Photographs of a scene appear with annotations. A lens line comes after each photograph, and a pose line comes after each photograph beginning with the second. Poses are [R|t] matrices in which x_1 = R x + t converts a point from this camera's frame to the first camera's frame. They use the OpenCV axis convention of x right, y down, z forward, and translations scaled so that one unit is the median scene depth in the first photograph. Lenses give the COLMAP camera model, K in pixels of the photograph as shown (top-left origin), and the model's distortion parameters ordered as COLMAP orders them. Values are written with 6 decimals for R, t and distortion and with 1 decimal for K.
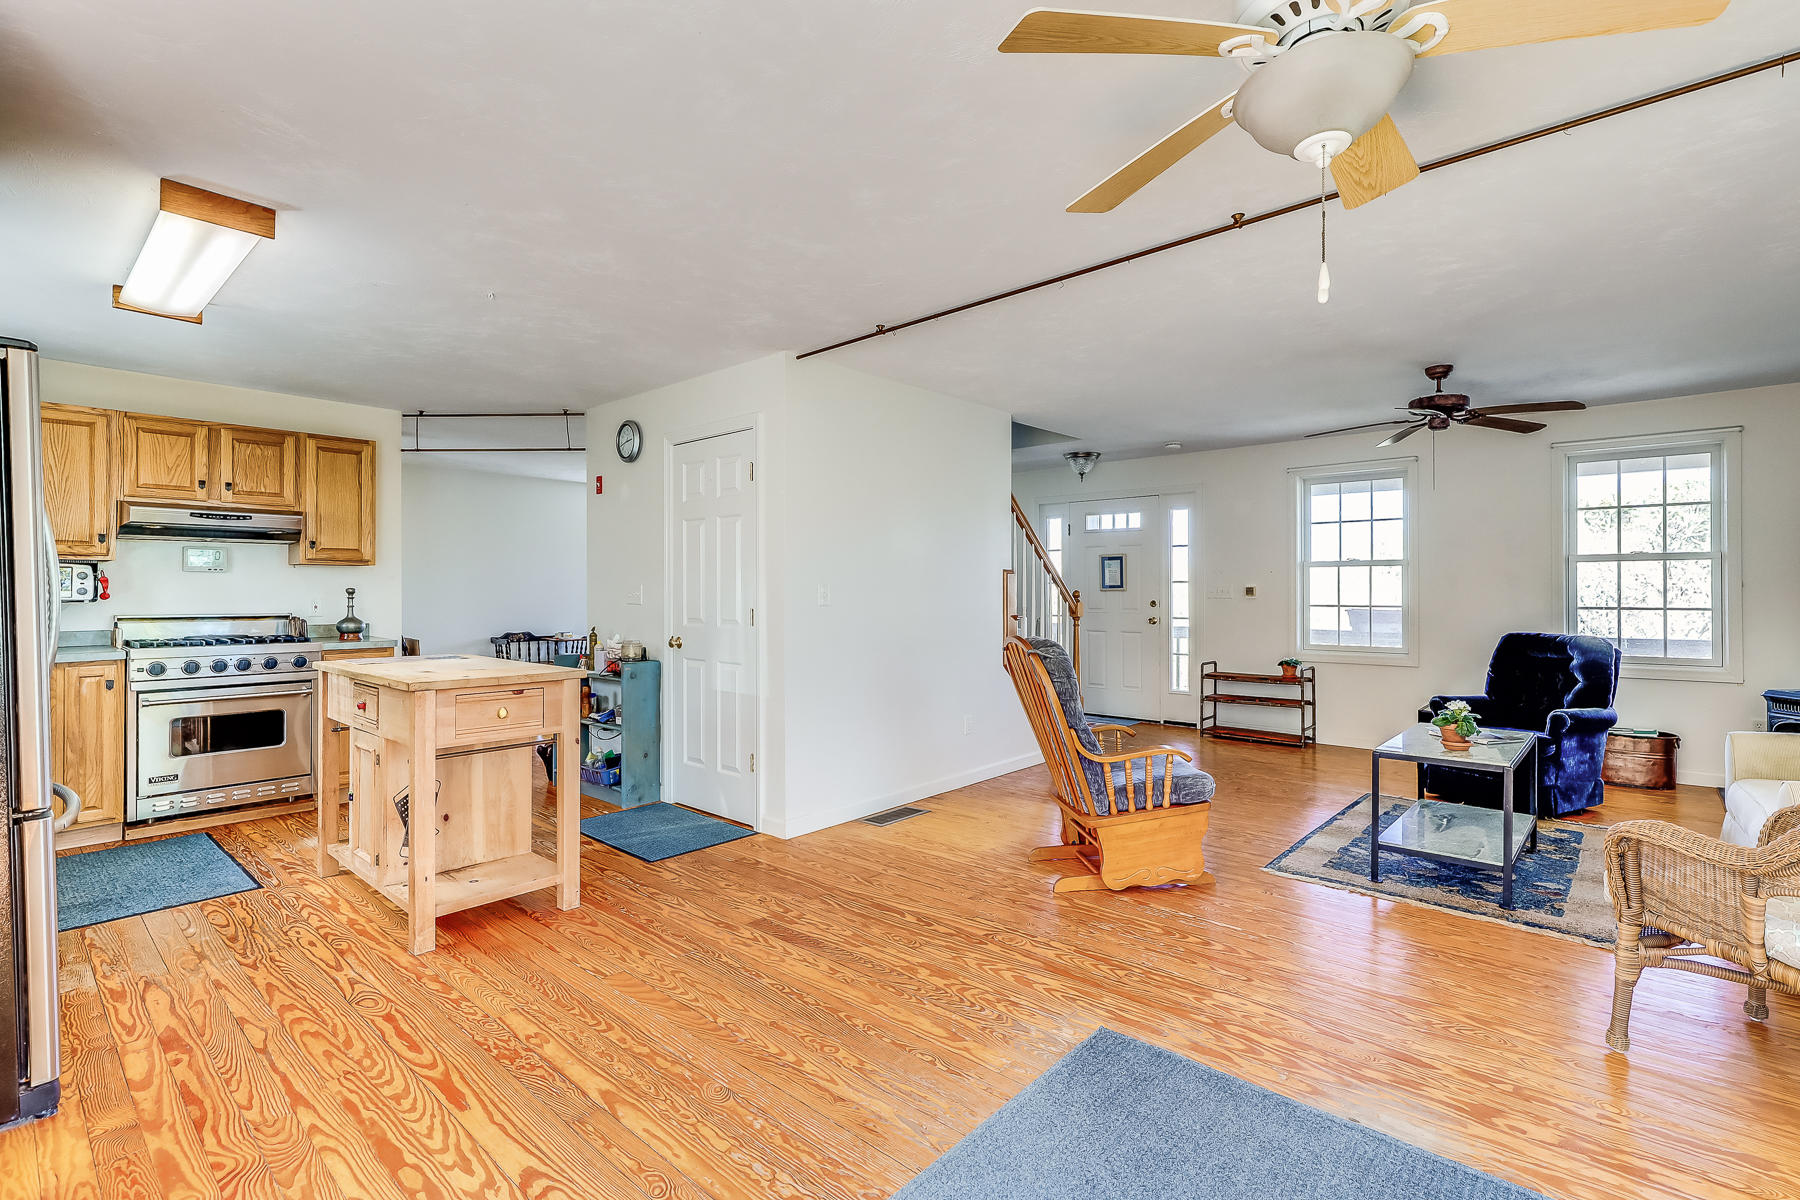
lens RADIAL K [[819.6, 0, 905.7], [0, 819.6, 595.3], [0, 0, 1]] dist [-0.002109, 0.002578]
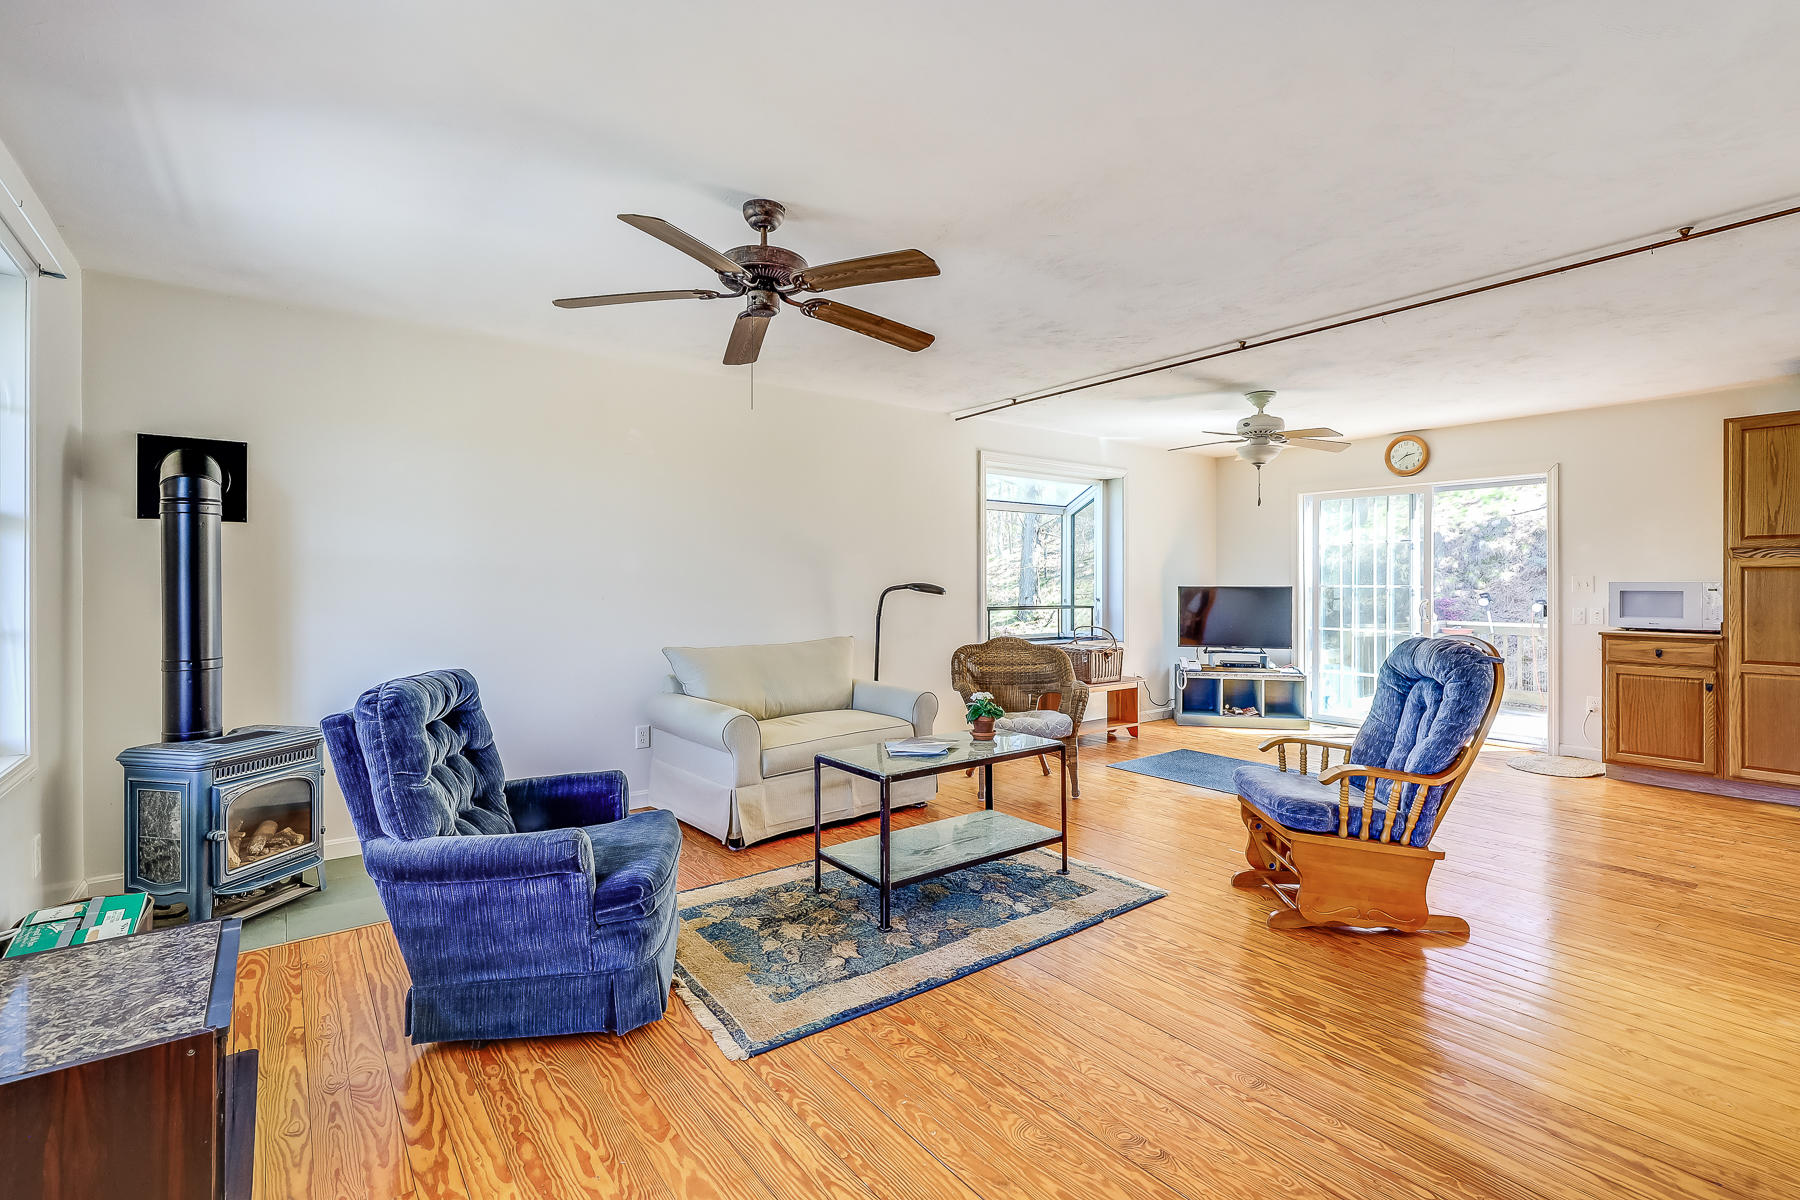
lens RADIAL K [[819.6, 0, 902.8], [0, 819.6, 585.4], [0, 0, 1]] dist [-0.002109, 0.002578]
pose [[-0.982285, 0.003730, 0.187355, 0.433340], [0.004977, 0.999968, 0.006187, -0.010932], [-0.187326, 0.007010, -0.982273, 1.526258]]
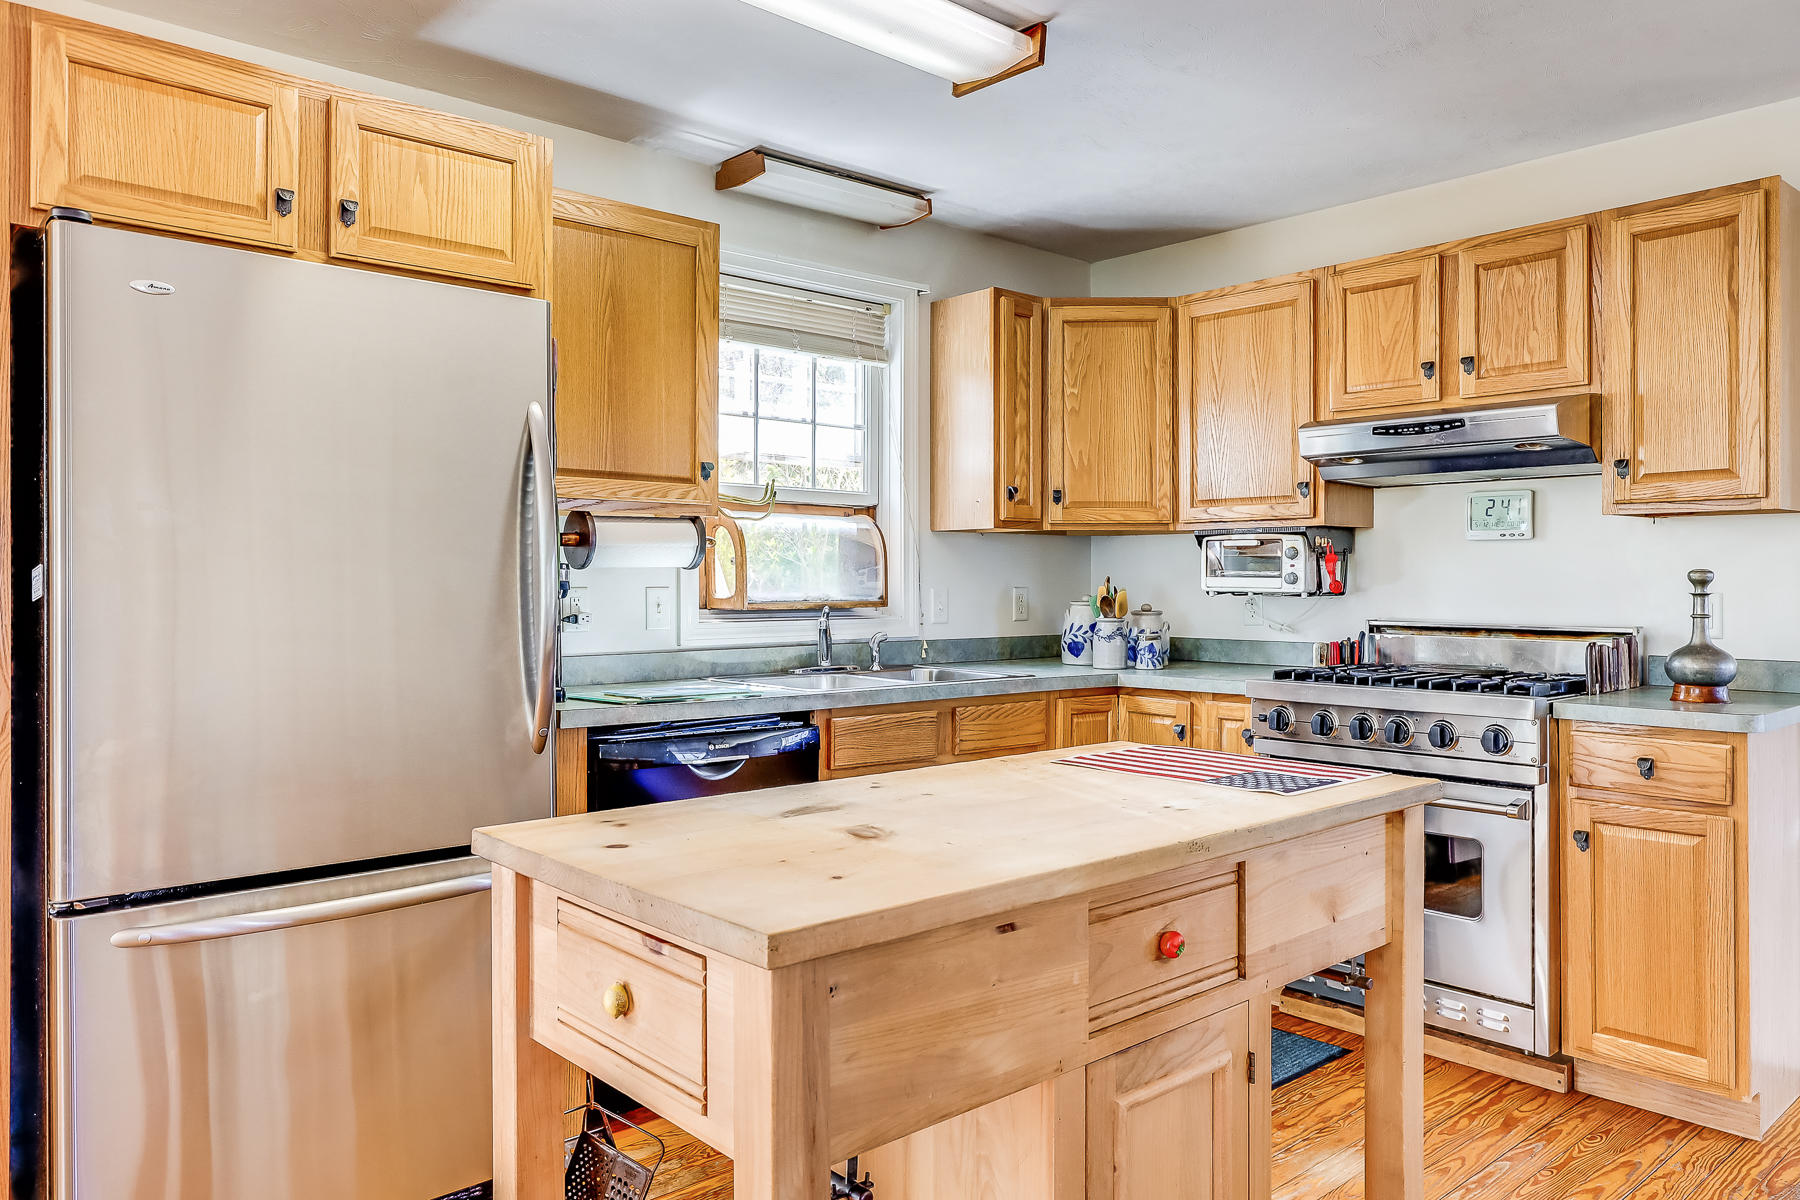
lens RADIAL K [[1262.4, 0, 939.9], [0, 1262.4, 592.4], [0, 0, 1]] dist [-0.002004, -0.002385]
pose [[-0.095747, 0.010594, -0.995349, -0.041401], [-0.005037, 0.999925, 0.011128, -0.003274], [0.995393, 0.006079, -0.095686, 0.757138]]
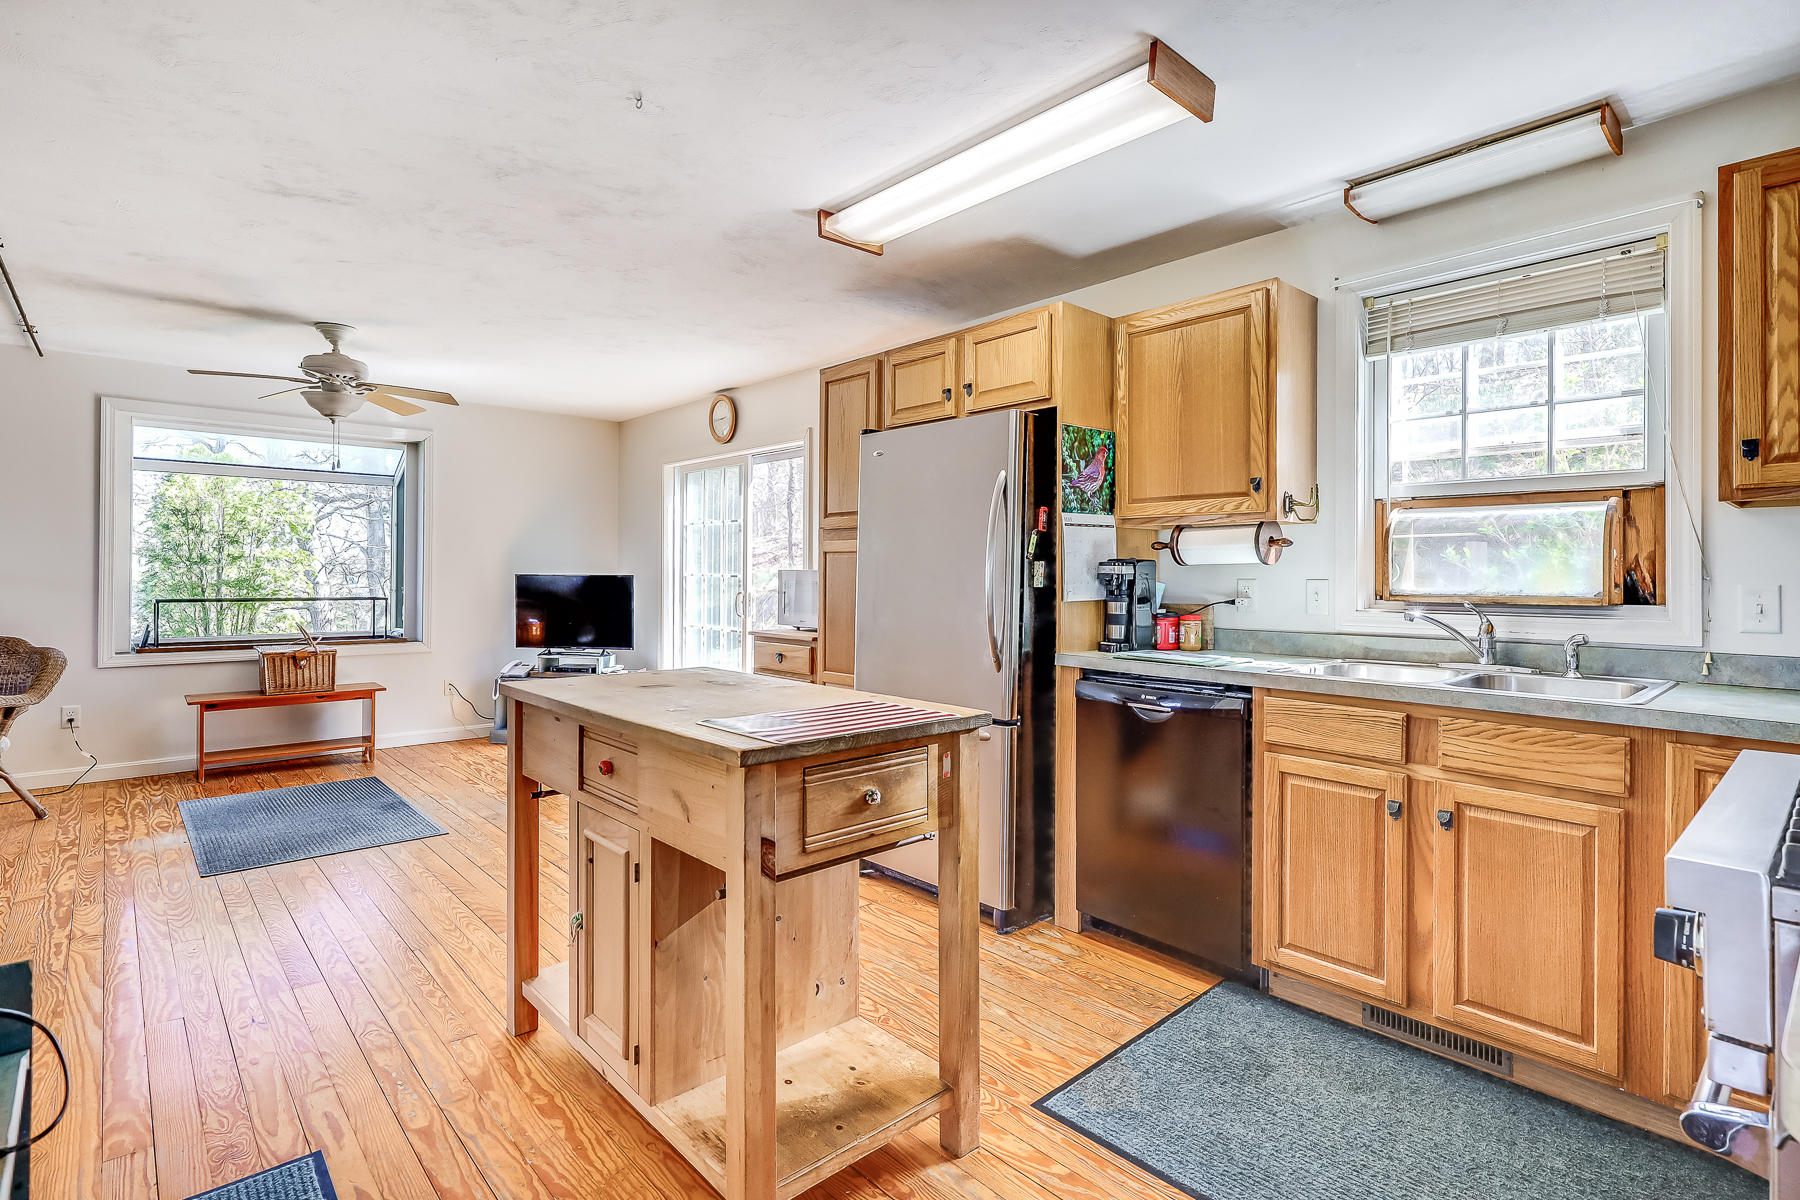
lens RADIAL K [[882.7, 0, 908.7], [0, 882.7, 572.8], [0, 0, 1]] dist [-0.005612, -0.001819]
pose [[-0.994347, -0.002711, 0.106144, -0.571646], [-0.002639, 0.999996, 0.000818, -0.001636], [-0.106146, 0.000533, -0.994350, 1.197638]]
